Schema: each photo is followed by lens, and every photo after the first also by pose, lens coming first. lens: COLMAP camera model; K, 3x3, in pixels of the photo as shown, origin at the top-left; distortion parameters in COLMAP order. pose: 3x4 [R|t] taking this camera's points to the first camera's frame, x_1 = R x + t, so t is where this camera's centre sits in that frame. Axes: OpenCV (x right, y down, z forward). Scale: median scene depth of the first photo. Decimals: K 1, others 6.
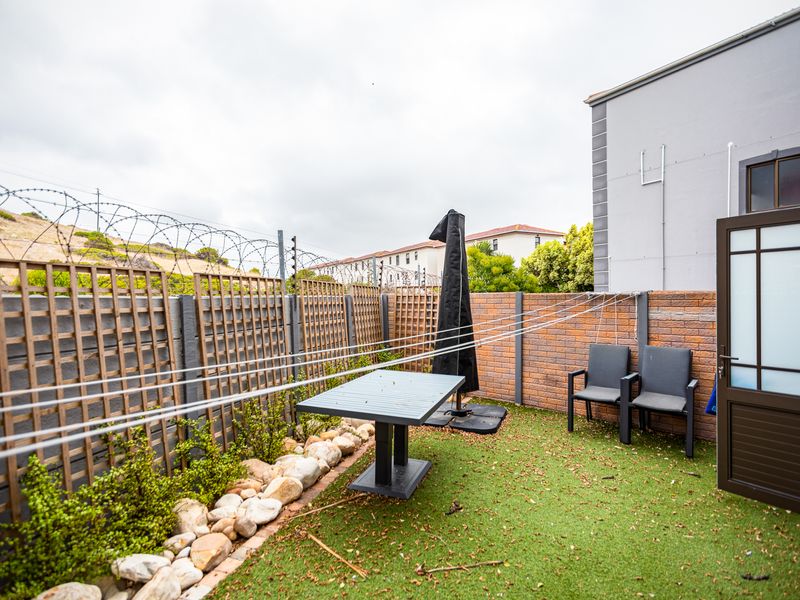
lens RADIAL K [[432.8, 0, 400.0], [0, 432.8, 330.8], [0, 0, 1]] dist [-0.002865, 0.001180]
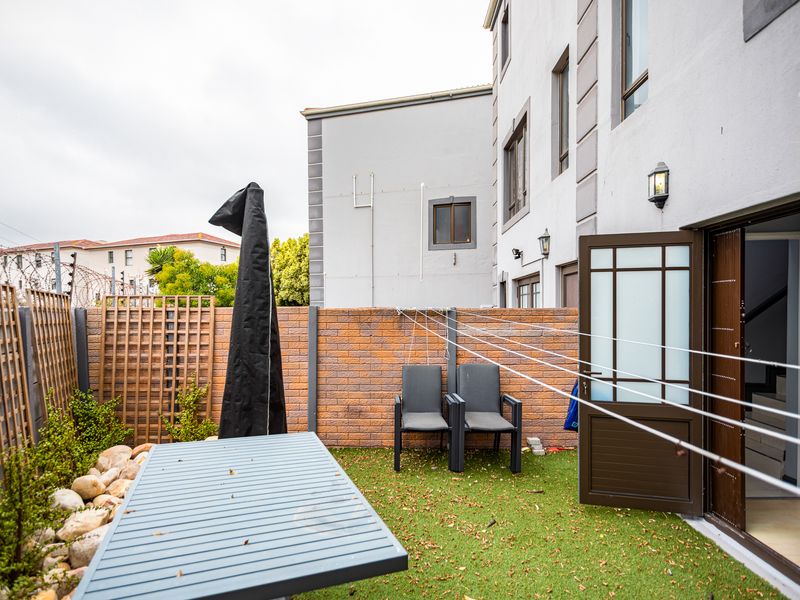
lens RADIAL K [[432.8, 0, 400.0], [0, 432.8, 330.8], [0, 0, 1]] dist [-0.002865, 0.001180]
pose [[0.742631, -0.023948, 0.669273, -0.133559], [0.048592, 0.998653, -0.018184, -0.021296], [-0.667936, 0.046025, 0.742794, 0.287783]]
